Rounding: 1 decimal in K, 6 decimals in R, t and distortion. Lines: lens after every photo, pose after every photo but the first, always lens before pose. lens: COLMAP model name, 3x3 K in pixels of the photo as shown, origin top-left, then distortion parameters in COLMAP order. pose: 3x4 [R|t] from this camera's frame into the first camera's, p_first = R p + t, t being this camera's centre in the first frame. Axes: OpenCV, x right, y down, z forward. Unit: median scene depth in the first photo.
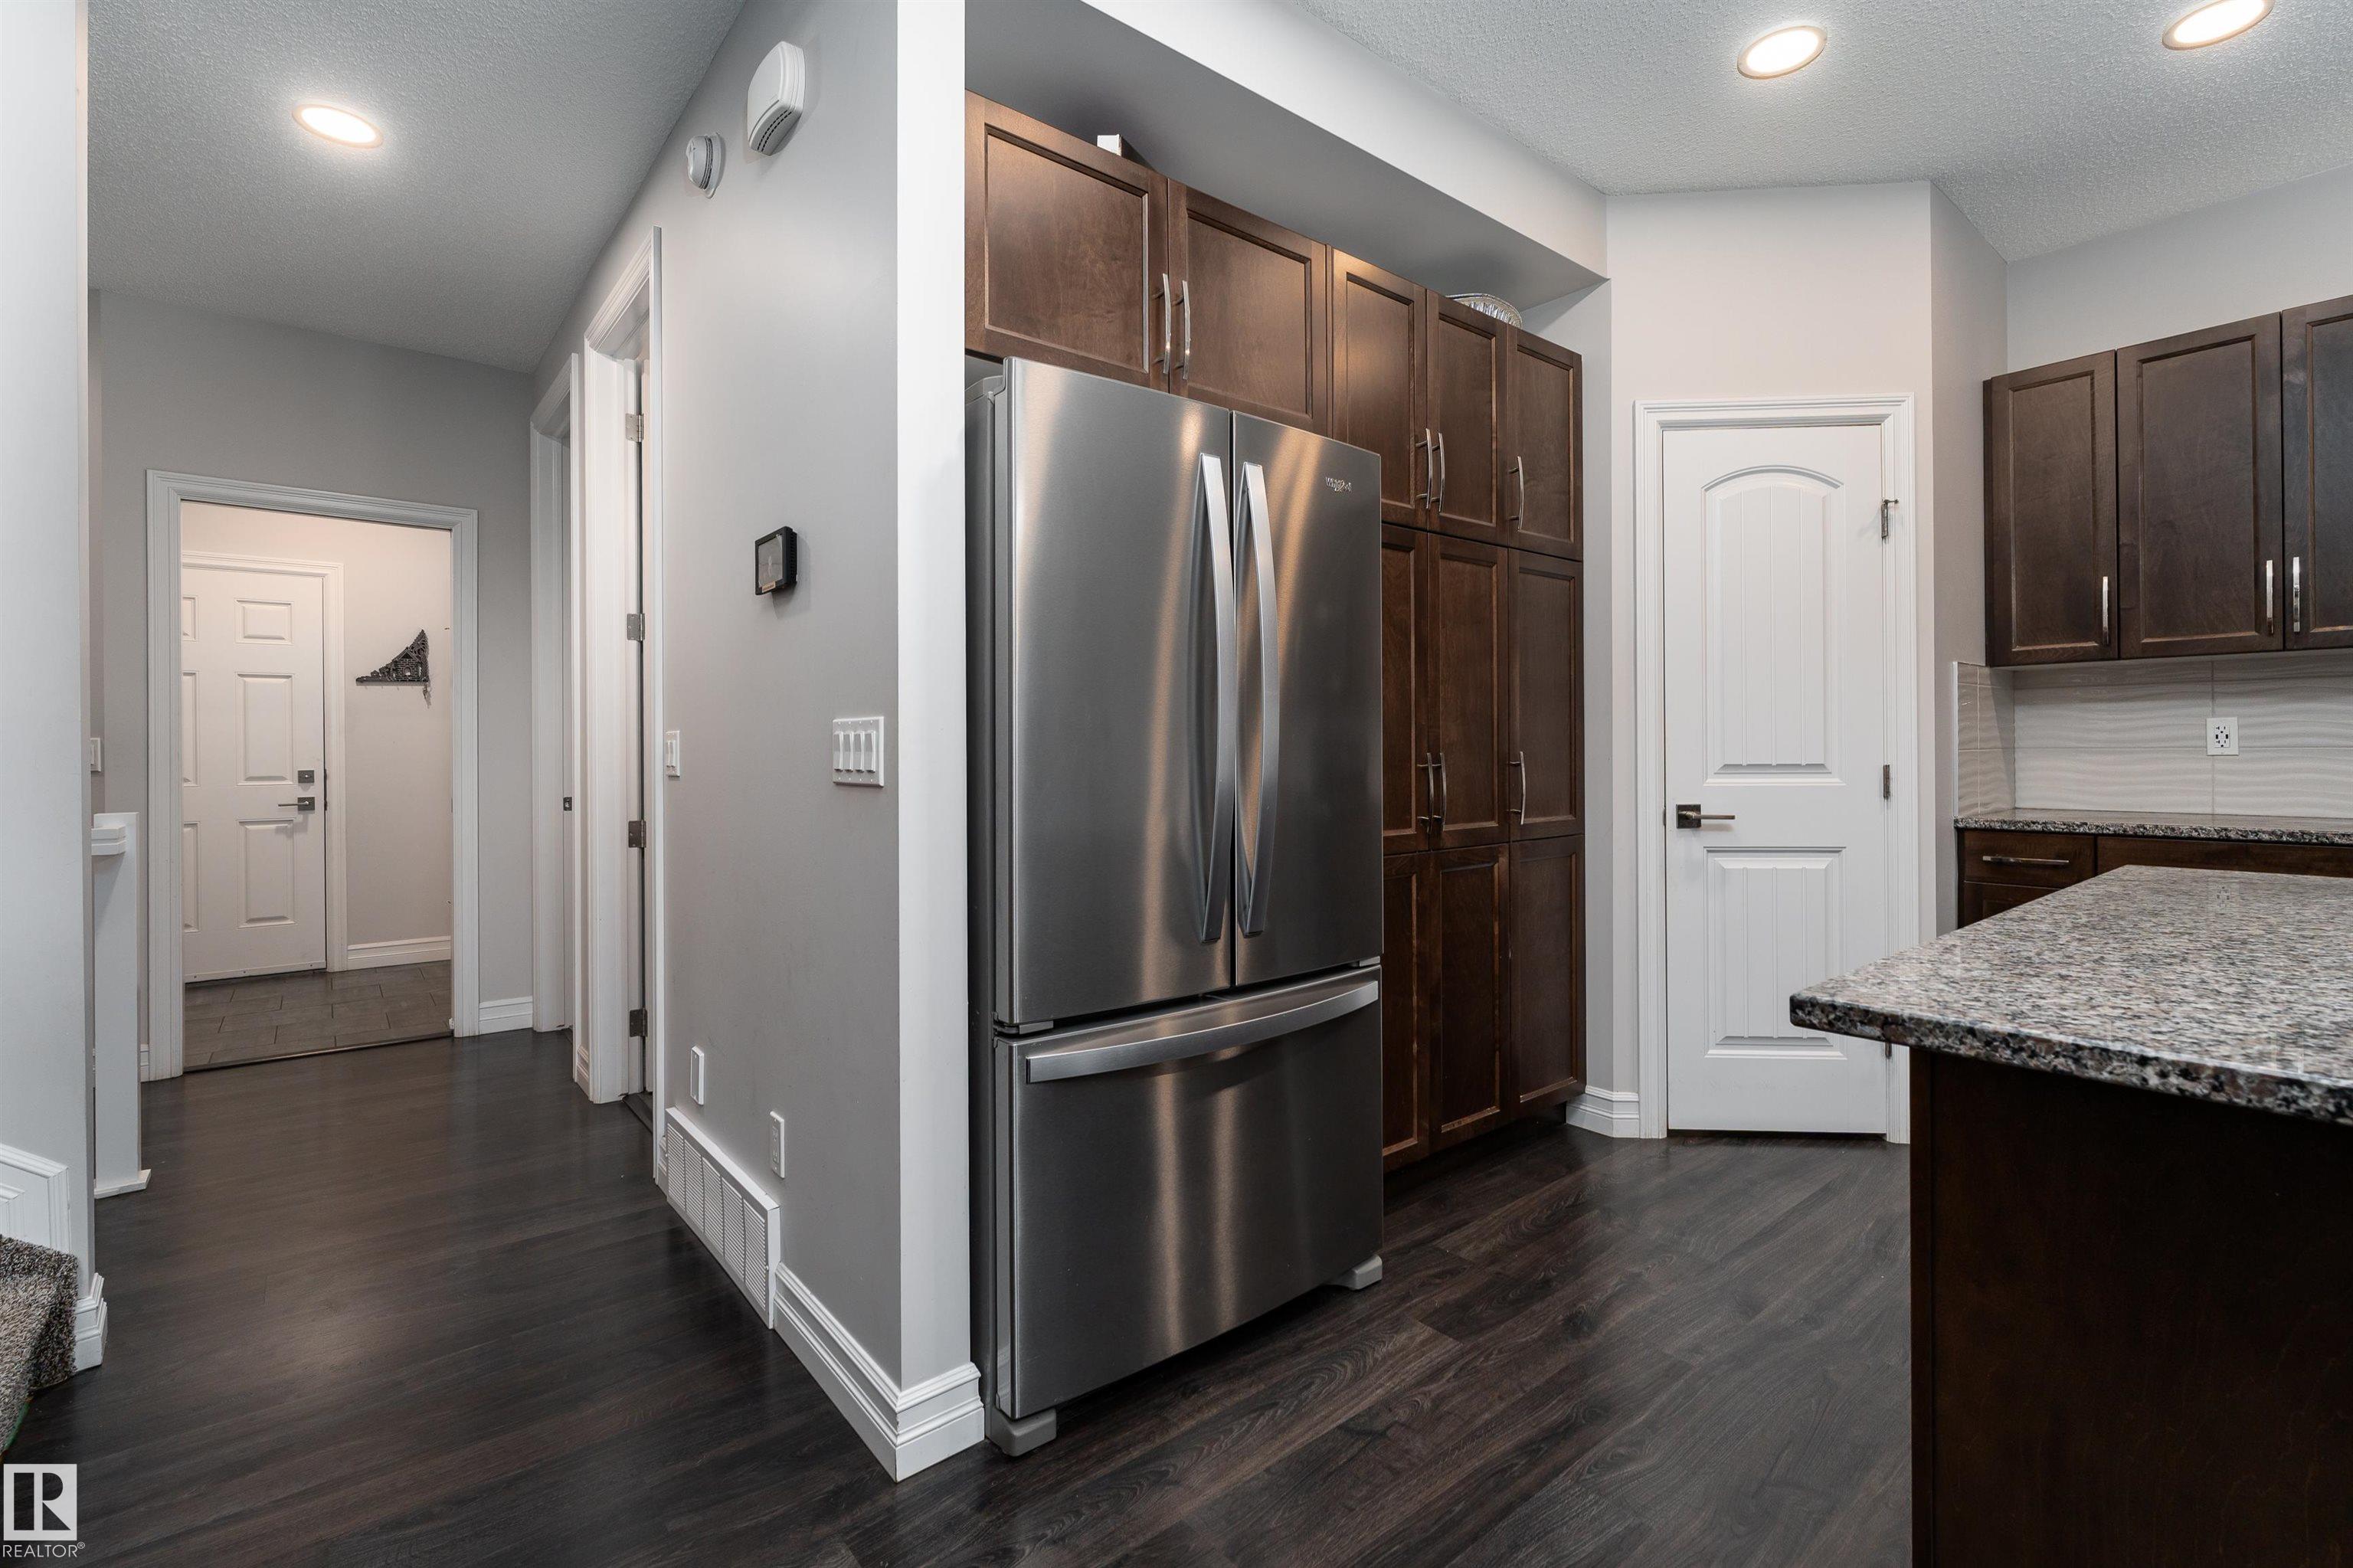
lens RADIAL K [[1024.7, 0, 1180.8], [0, 1024.7, 760.8], [0, 0, 1]] dist [-0.002436, -0.000356]
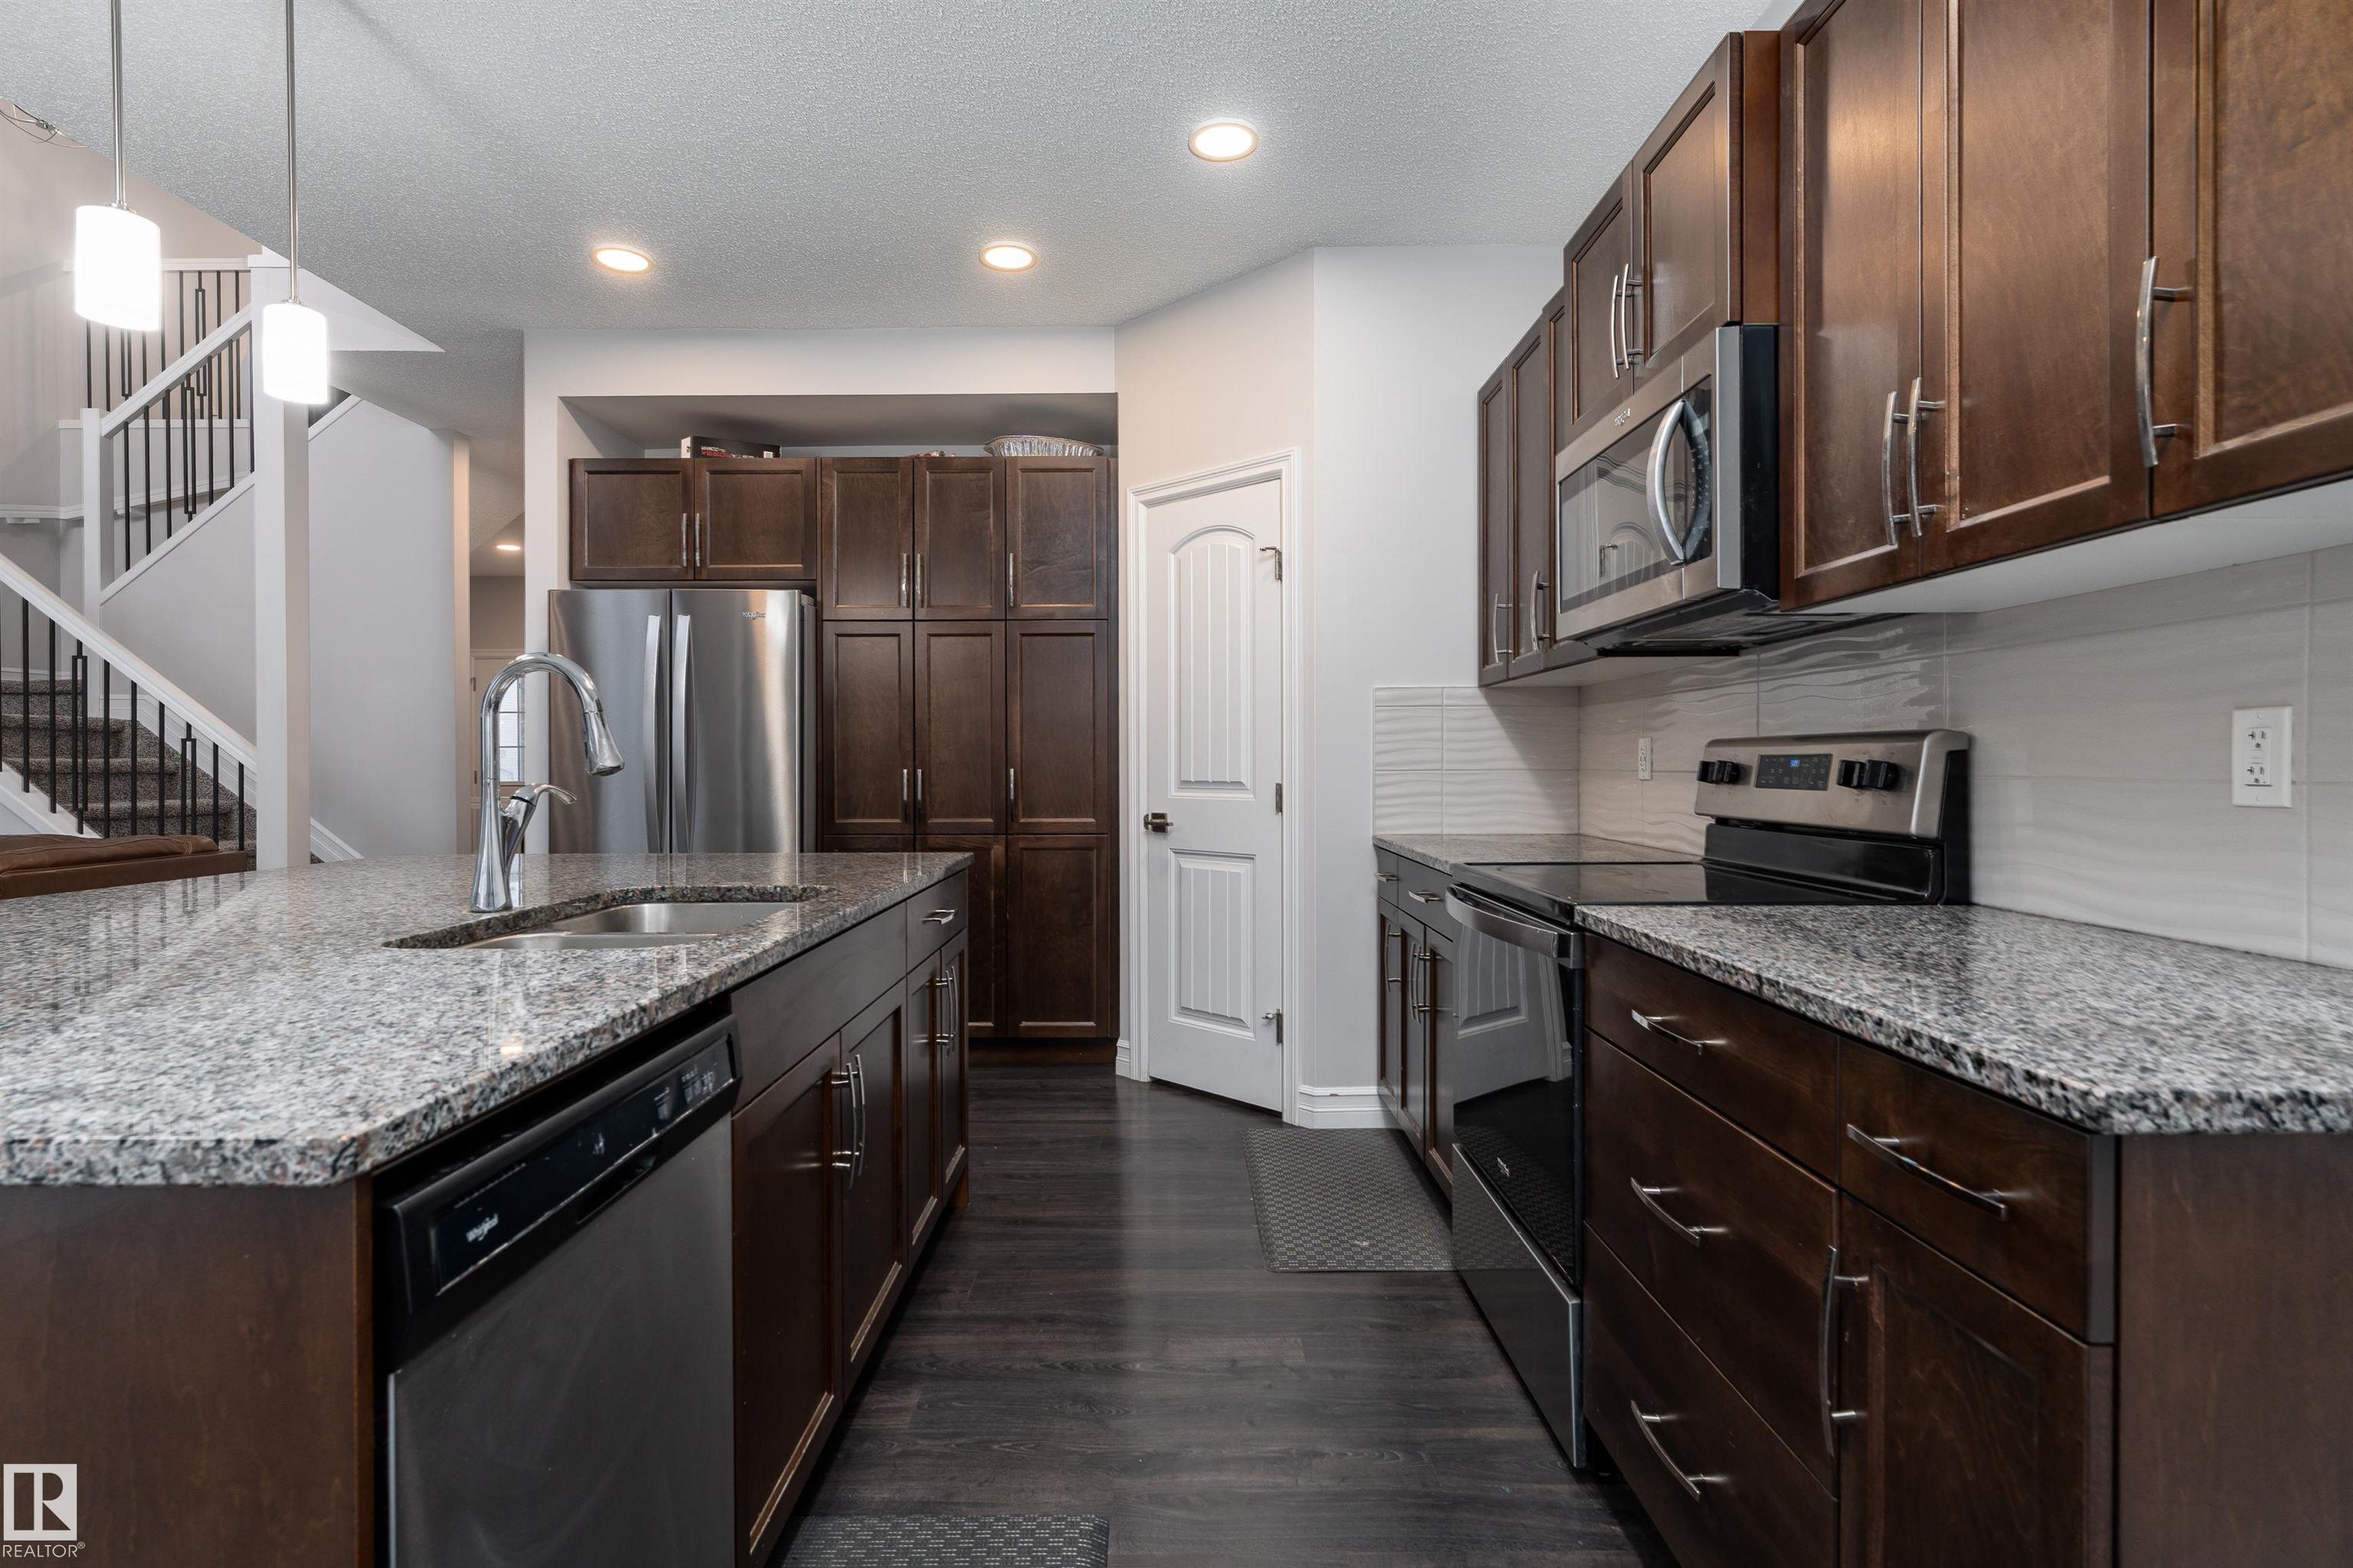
lens RADIAL K [[1148.6, 0, 1174.1], [0, 1148.6, 790.4], [0, 0, 1]] dist [-0.000762, -0.000014]
pose [[0.775678, 0.019350, -0.630833, 1.392729], [-0.012217, 0.999803, 0.015646, -0.006277], [0.631011, -0.004429, 0.775761, -0.053747]]
